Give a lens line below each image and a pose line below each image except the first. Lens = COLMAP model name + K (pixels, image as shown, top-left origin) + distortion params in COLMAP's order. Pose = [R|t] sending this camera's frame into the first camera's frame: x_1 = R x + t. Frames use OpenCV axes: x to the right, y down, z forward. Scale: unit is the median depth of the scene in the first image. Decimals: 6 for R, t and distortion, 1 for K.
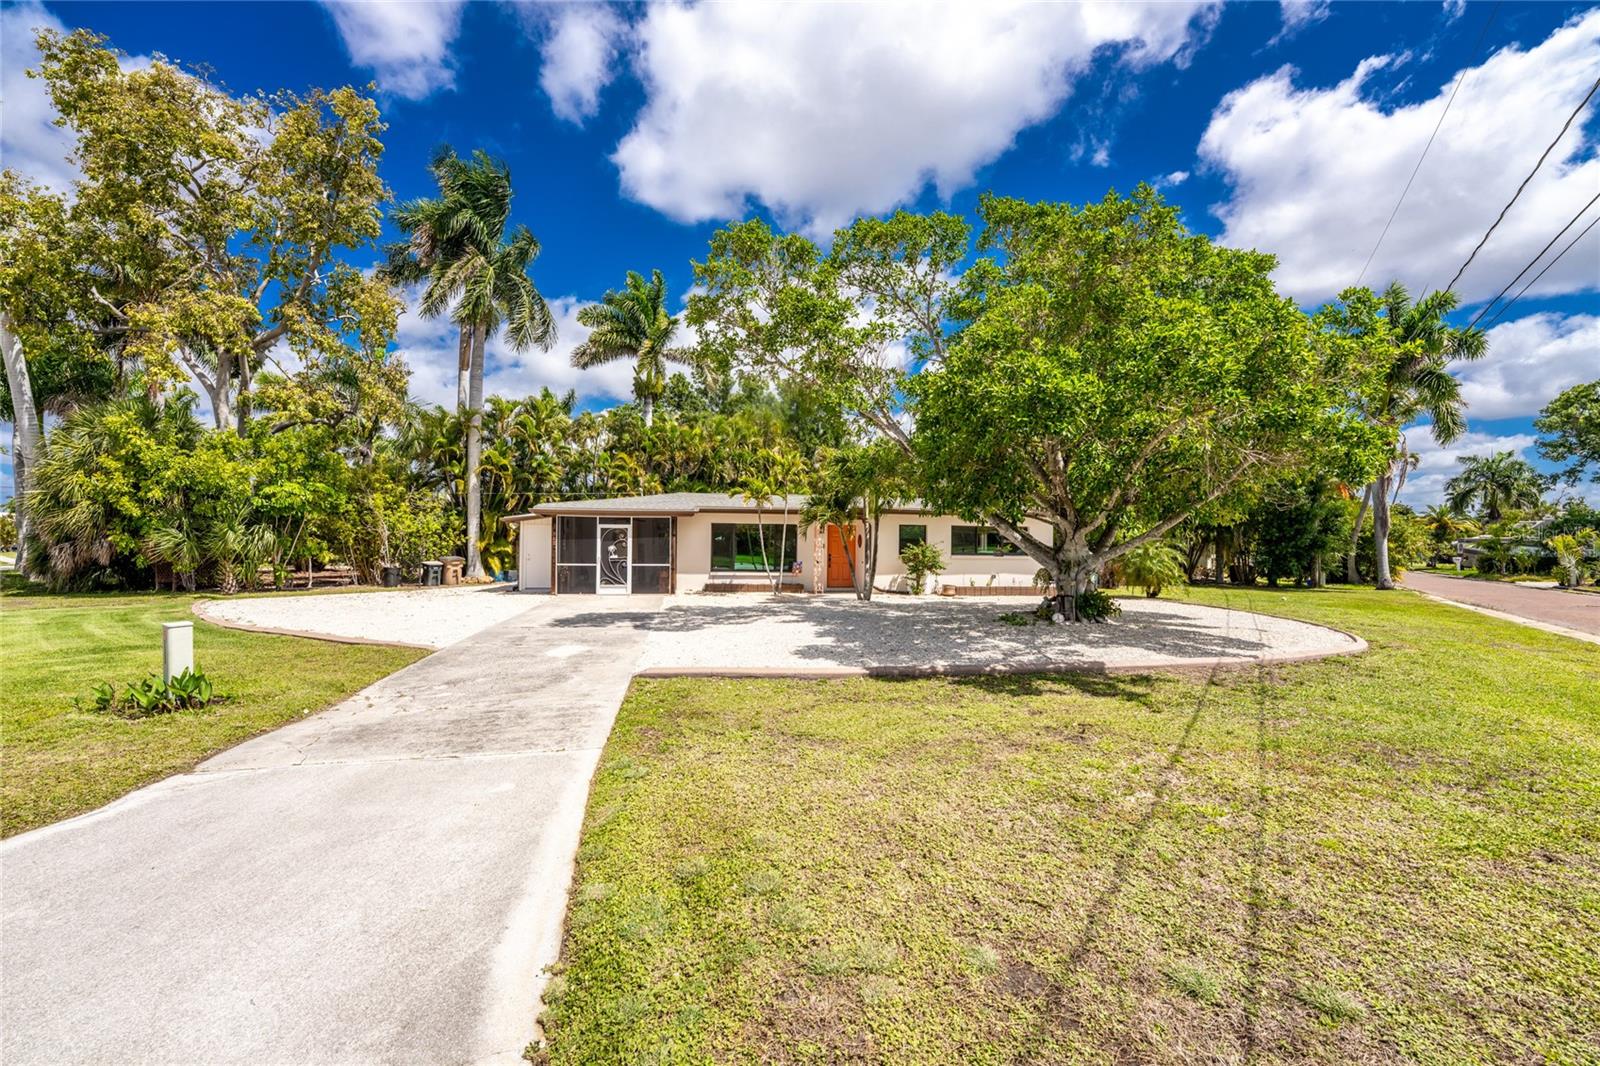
lens RADIAL K [[654.5, 0, 790.5], [0, 654.5, 529.3], [0, 0, 1]] dist [-0.025376, 0.003061]
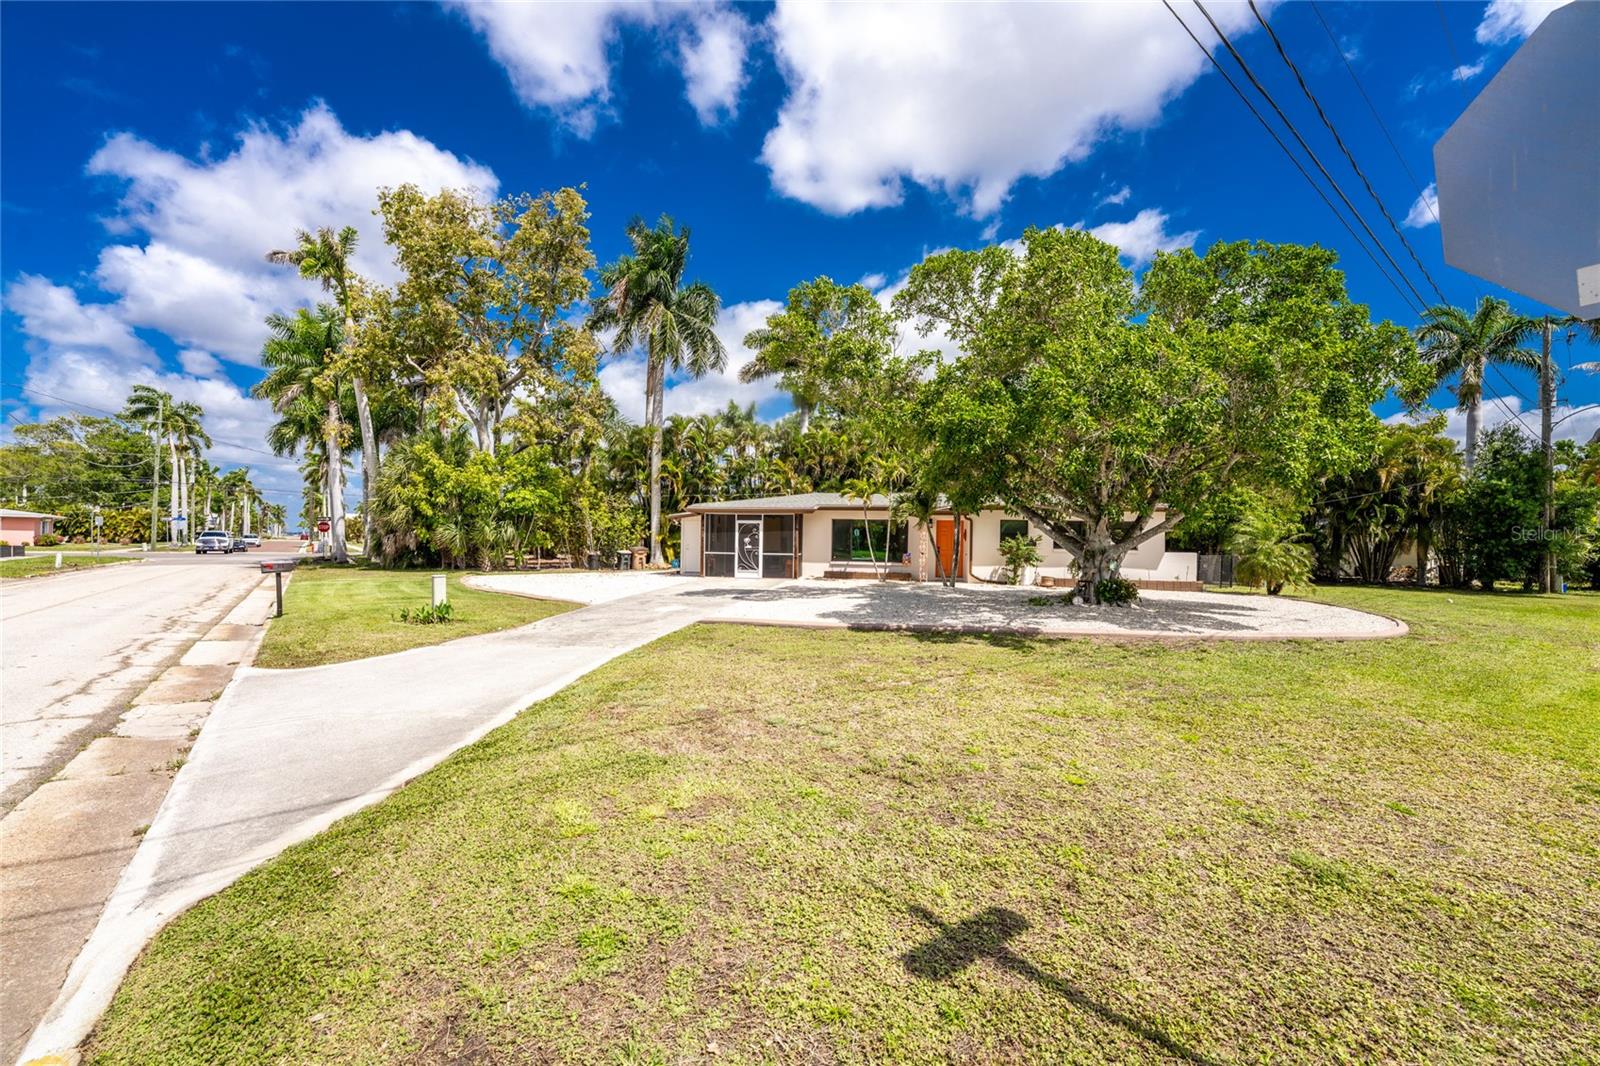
lens RADIAL K [[654.5, 0, 791.4], [0, 654.5, 524.5], [0, 0, 1]] dist [-0.025376, 0.003061]
pose [[0.955419, -0.001298, -0.295250, 0.160577], [0.000119, 0.999992, -0.004010, 0.004801], [0.295253, 0.003796, 0.955412, -0.135665]]
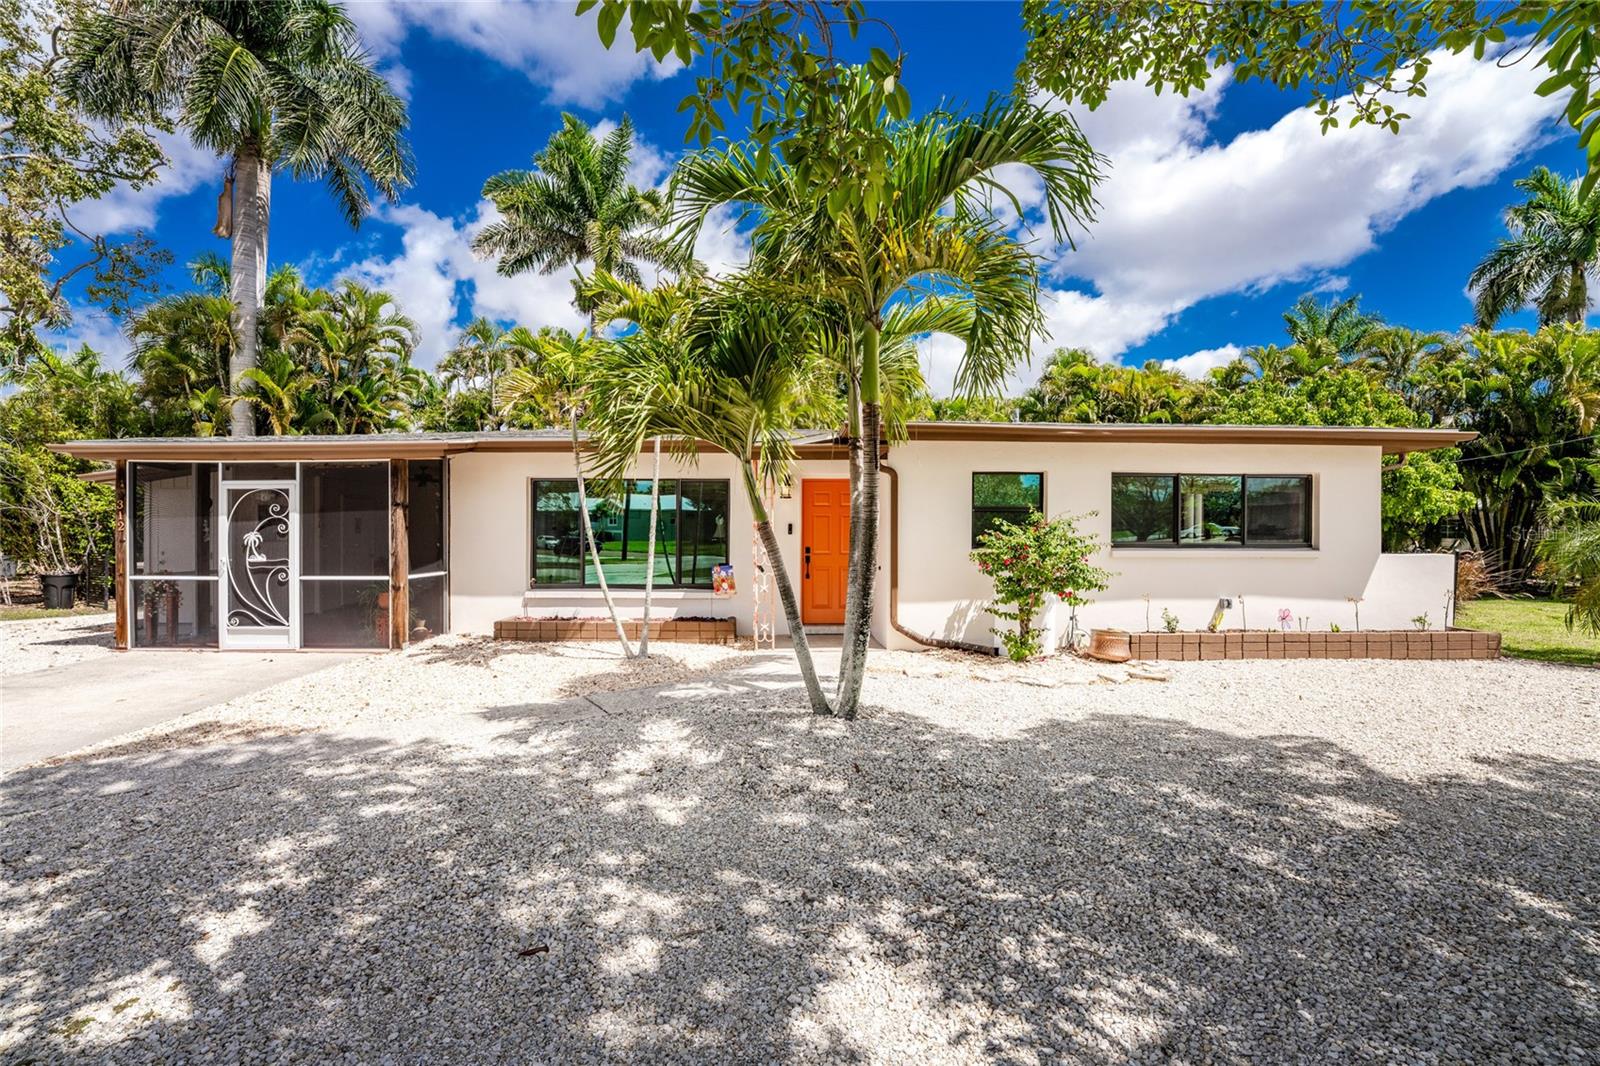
lens RADIAL K [[654.5, 0, 784.1], [0, 654.5, 529.6], [0, 0, 1]] dist [-0.025376, 0.003061]
pose [[0.991111, -0.008949, -0.132738, 0.110695], [0.011416, 0.999776, 0.017836, 0.019658], [0.132548, -0.019193, 0.990991, 0.620956]]
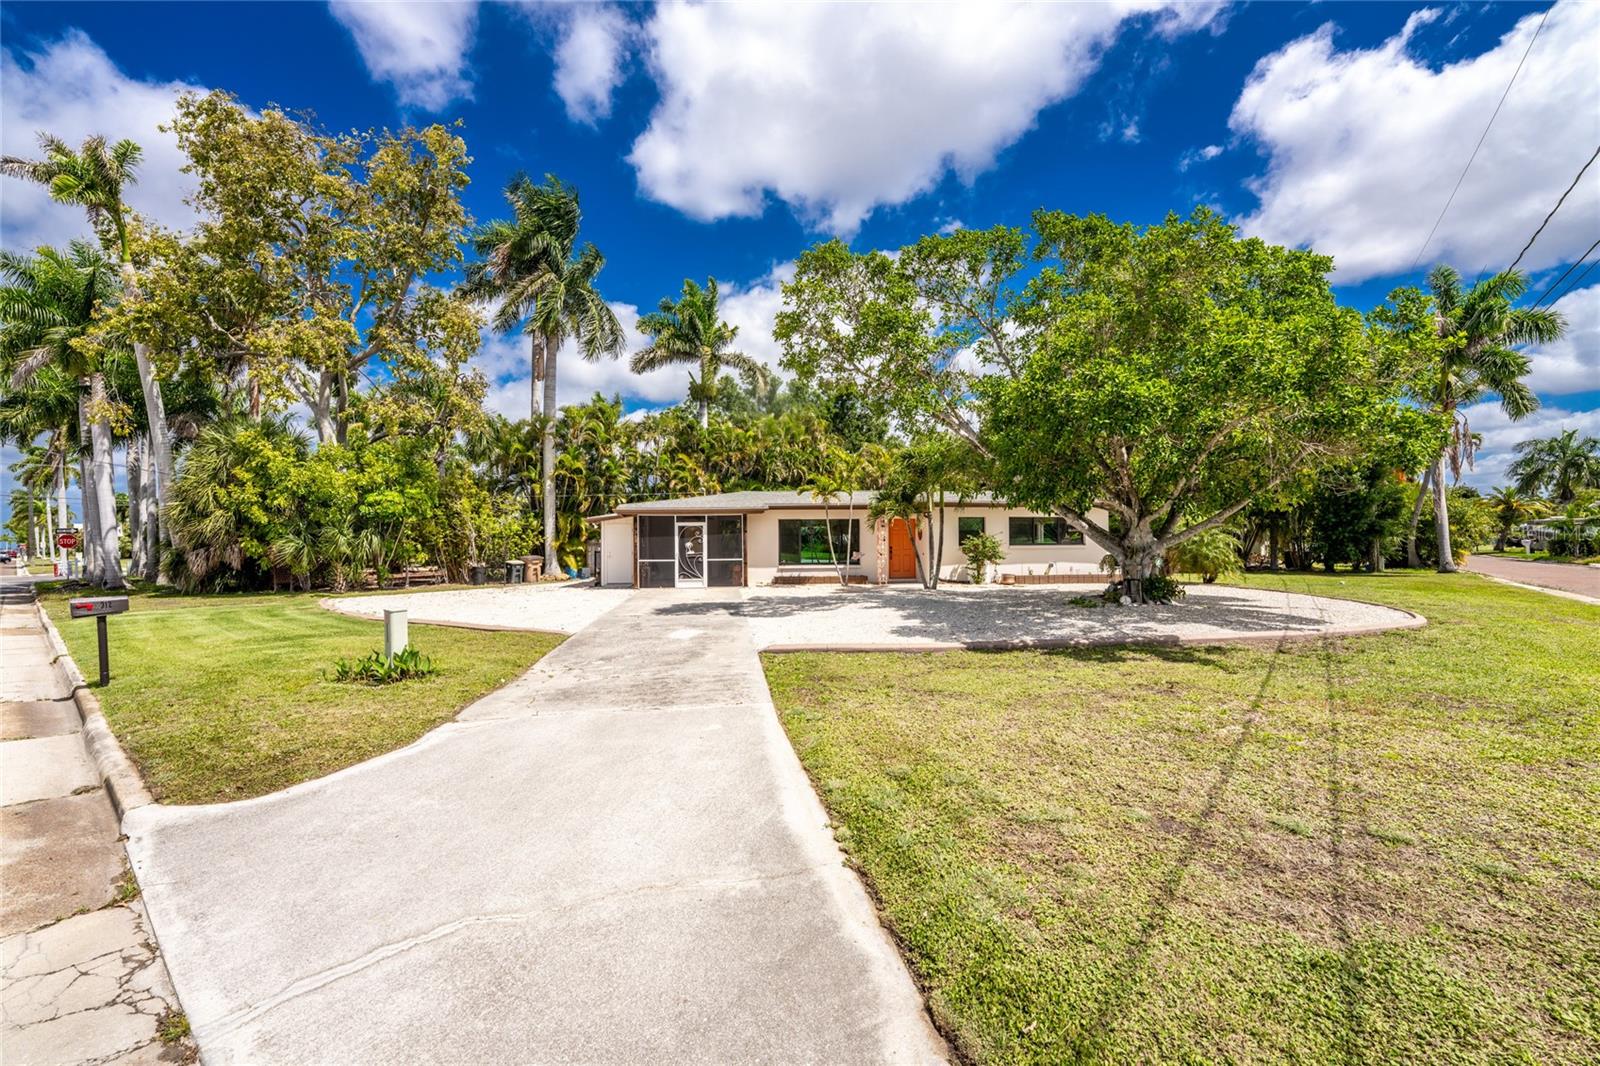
lens RADIAL K [[654.5, 0, 790.5], [0, 654.5, 523.6], [0, 0, 1]] dist [-0.025376, 0.003061]
pose [[0.998395, -0.019757, -0.053070, -0.047710], [0.019593, 0.999802, -0.003611, 0.001565], [0.053131, 0.002565, 0.998584, -0.058648]]
